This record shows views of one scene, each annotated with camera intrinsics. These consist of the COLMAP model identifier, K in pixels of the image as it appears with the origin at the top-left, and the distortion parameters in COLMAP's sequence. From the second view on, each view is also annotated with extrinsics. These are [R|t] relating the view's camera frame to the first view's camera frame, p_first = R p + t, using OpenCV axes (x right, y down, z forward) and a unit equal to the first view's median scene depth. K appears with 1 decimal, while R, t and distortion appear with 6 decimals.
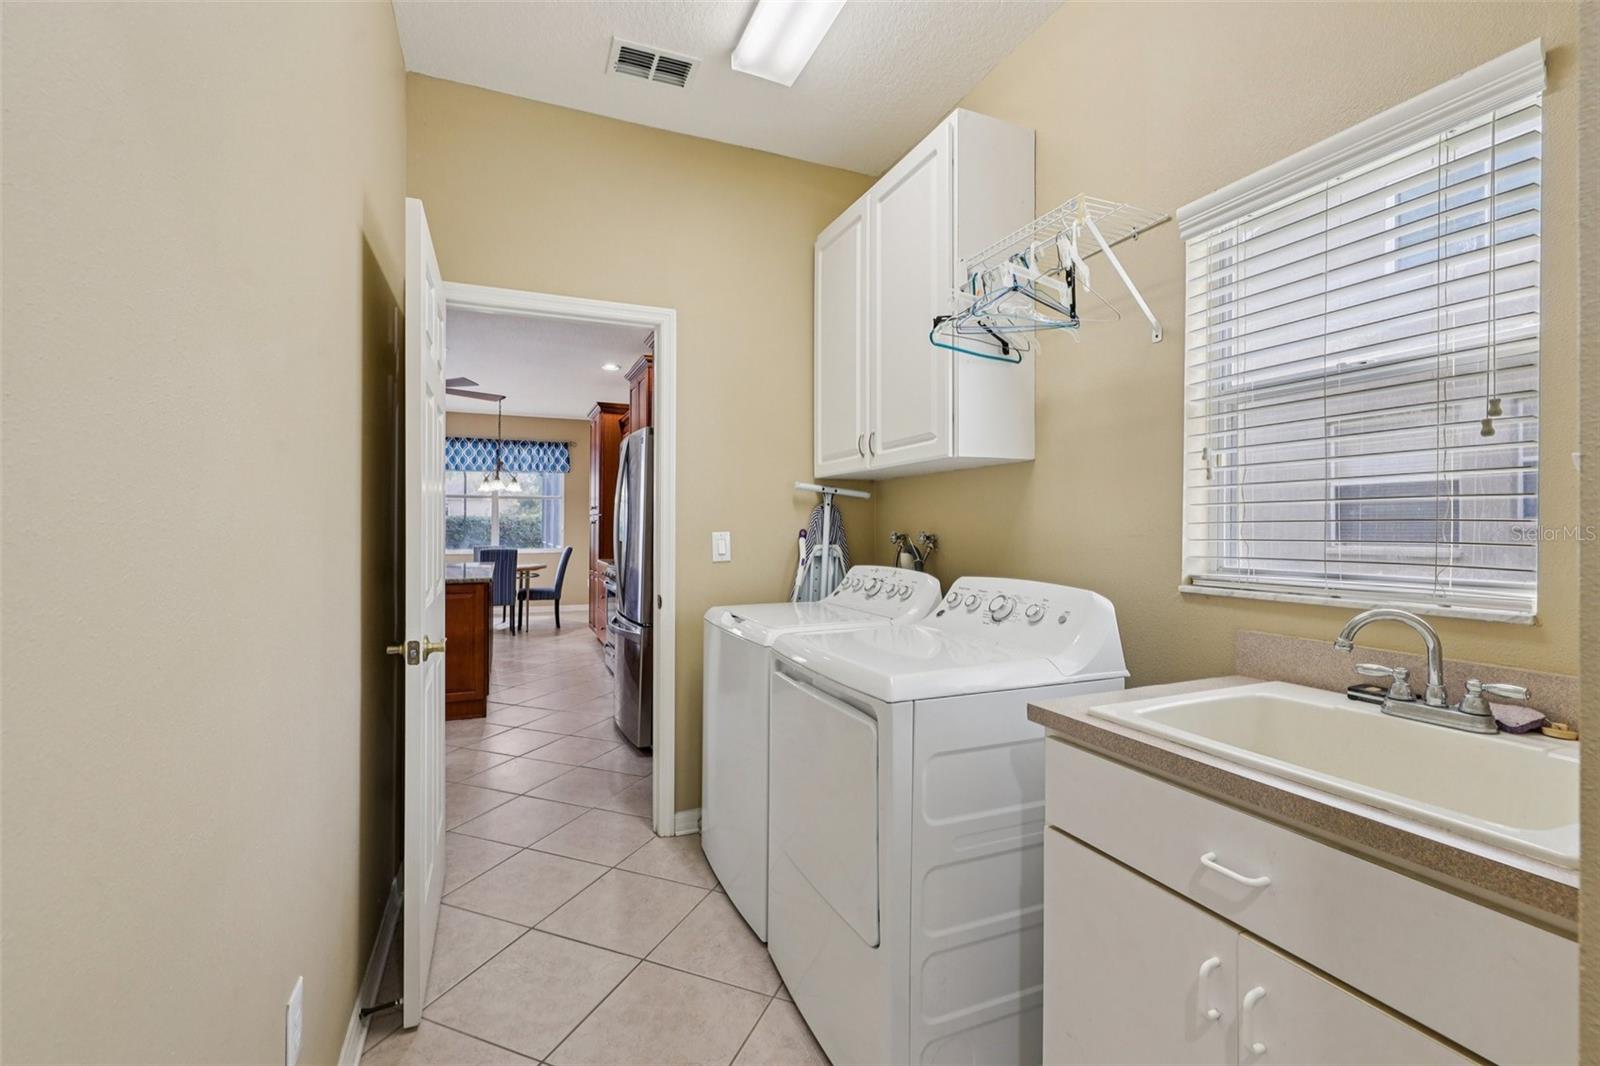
lens RADIAL K [[678.2, 0, 790.6], [0, 678.2, 524.7], [0, 0, 1]] dist [0.000875, -0.000502]
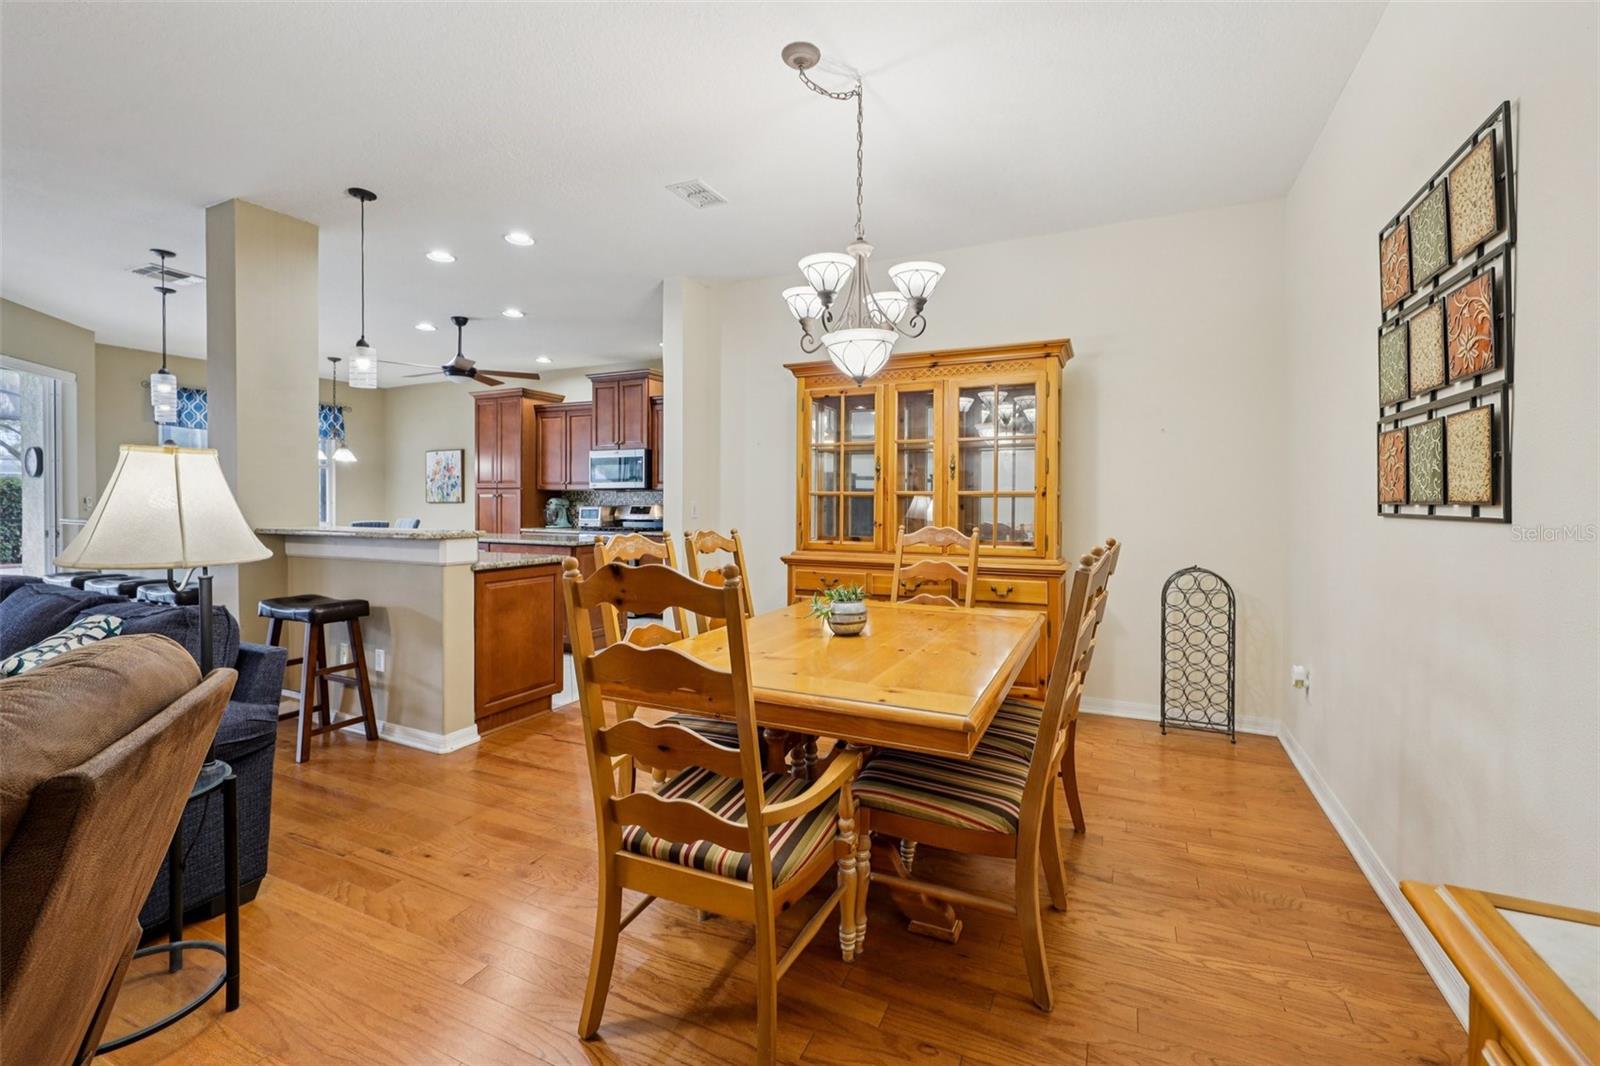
lens RADIAL K [[678.2, 0, 807.1], [0, 678.2, 507.6], [0, 0, 1]] dist [0.000875, -0.000502]
pose [[0.746832, -0.003811, 0.665001, -0.490654], [-0.006889, 0.999886, 0.013467, -0.000840], [-0.664977, -0.014639, 0.746721, -0.121210]]
